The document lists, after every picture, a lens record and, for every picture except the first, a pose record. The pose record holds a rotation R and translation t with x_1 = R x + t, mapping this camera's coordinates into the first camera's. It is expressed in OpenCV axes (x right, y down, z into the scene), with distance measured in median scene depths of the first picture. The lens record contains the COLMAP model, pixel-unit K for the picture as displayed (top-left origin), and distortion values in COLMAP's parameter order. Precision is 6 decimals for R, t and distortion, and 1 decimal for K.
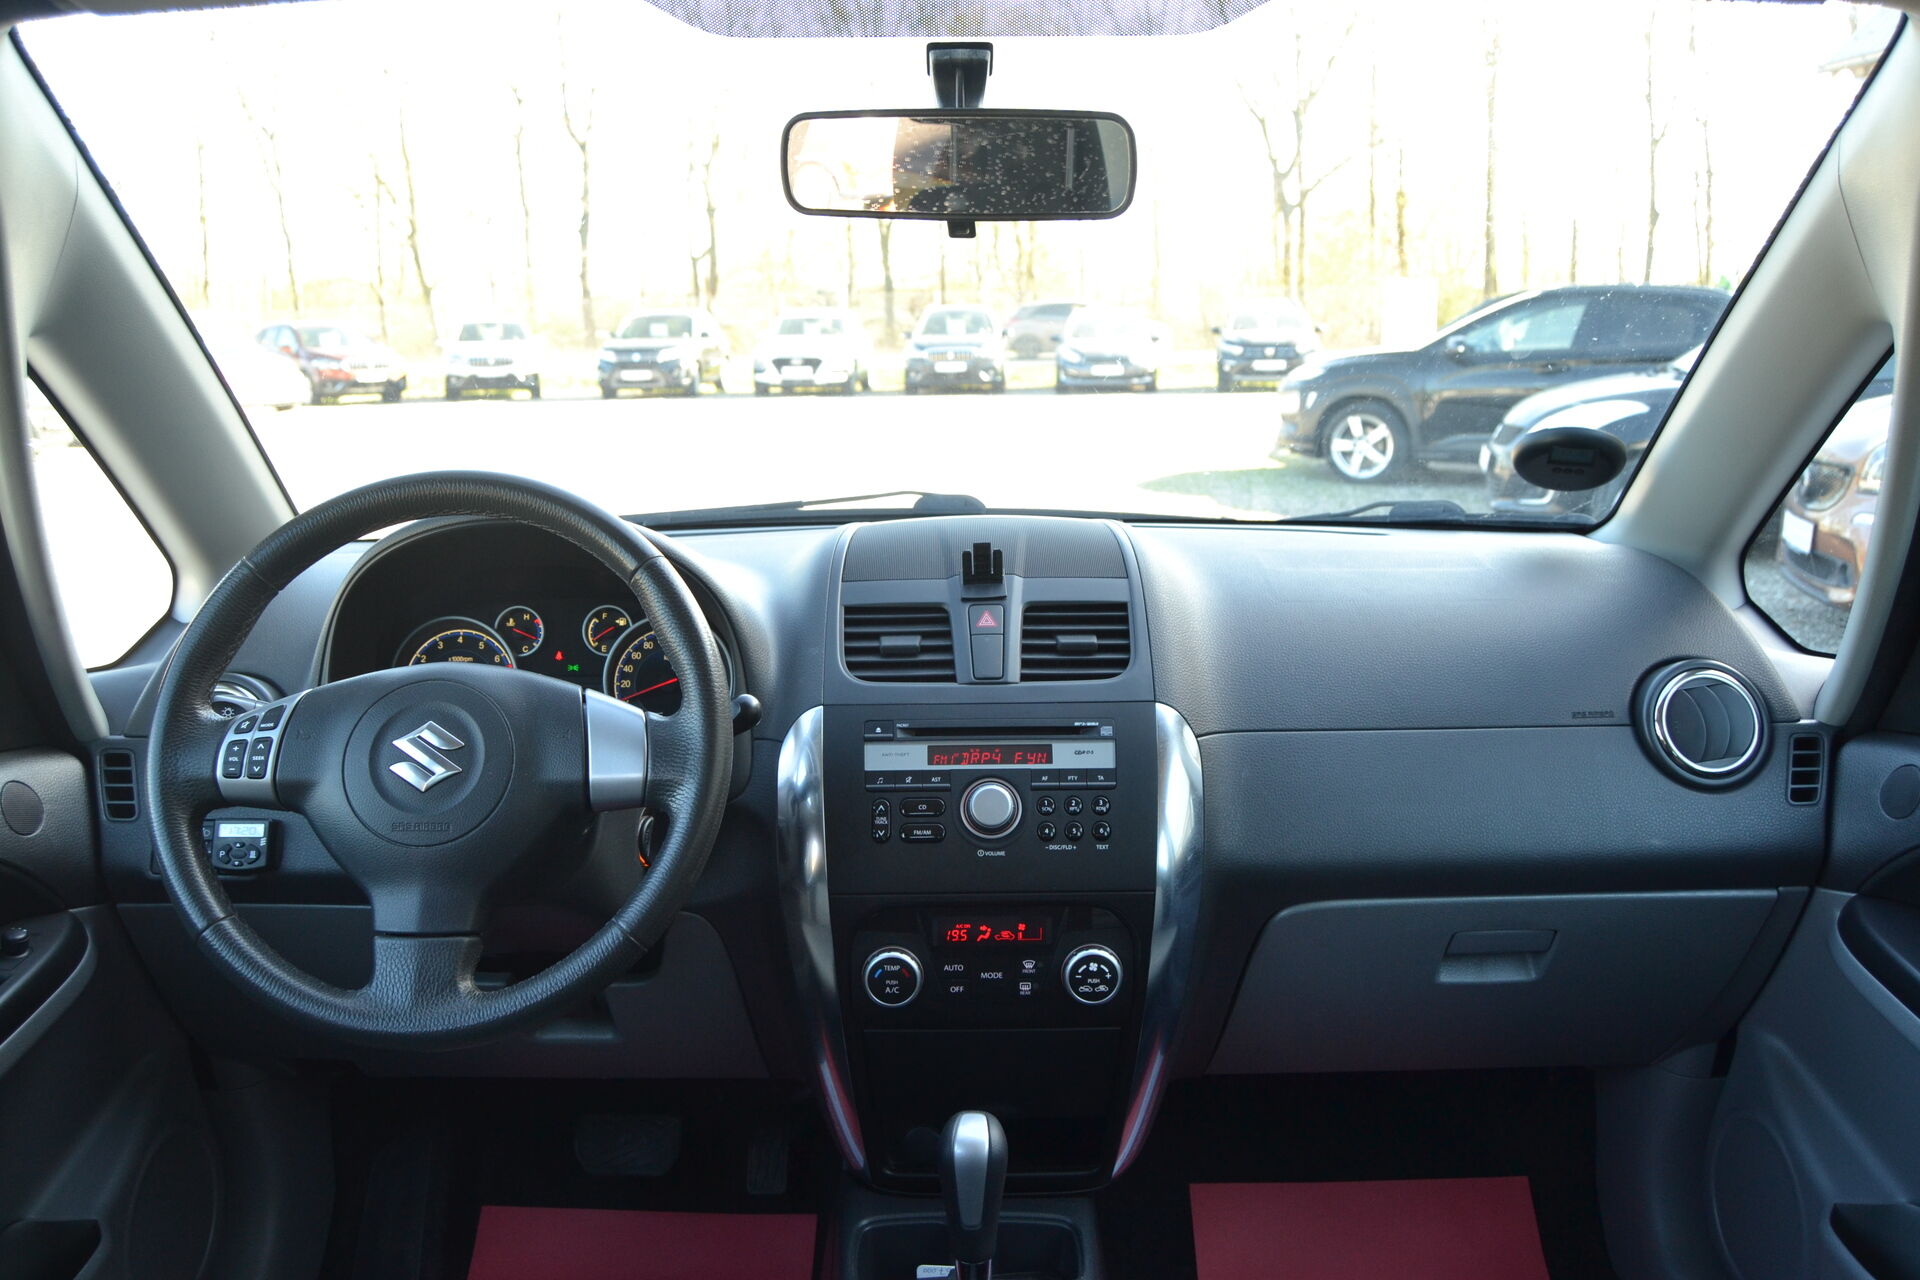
lens RADIAL K [[1552.9, 0, 960.0], [0, 1552.9, 640.0], [0, 0, 1]] dist [-0.069953, 0.009786]
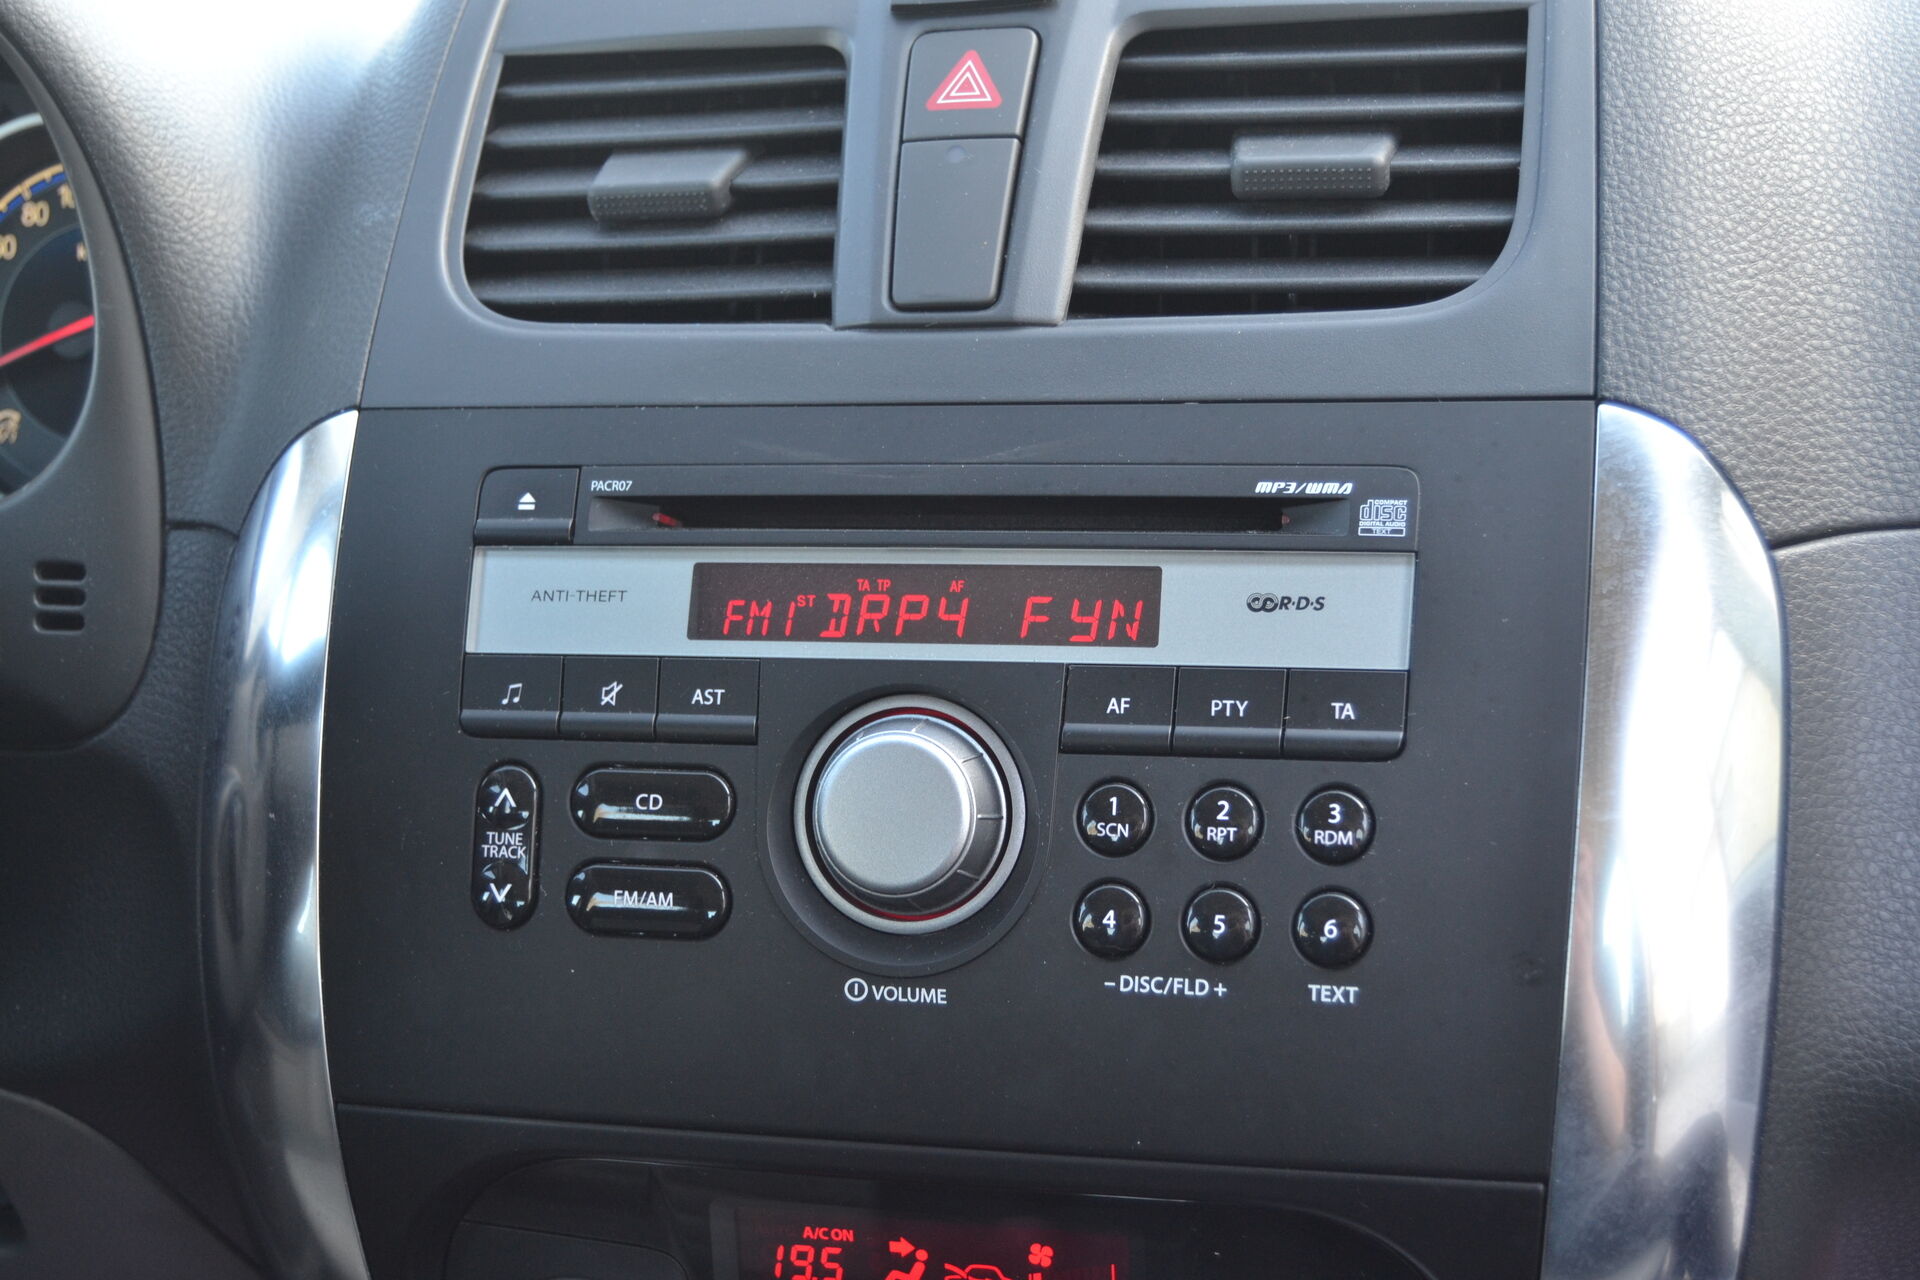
lens RADIAL K [[2524.4, 0, 960.0], [0, 2524.4, 640.0], [0, 0, 1]] dist [-0.047060, -0.009742]
pose [[0.967973, 0.026633, -0.249636, 0.130035], [0.011572, 0.988567, 0.150339, 0.016699], [0.250786, -0.148413, 0.956598, 0.597645]]
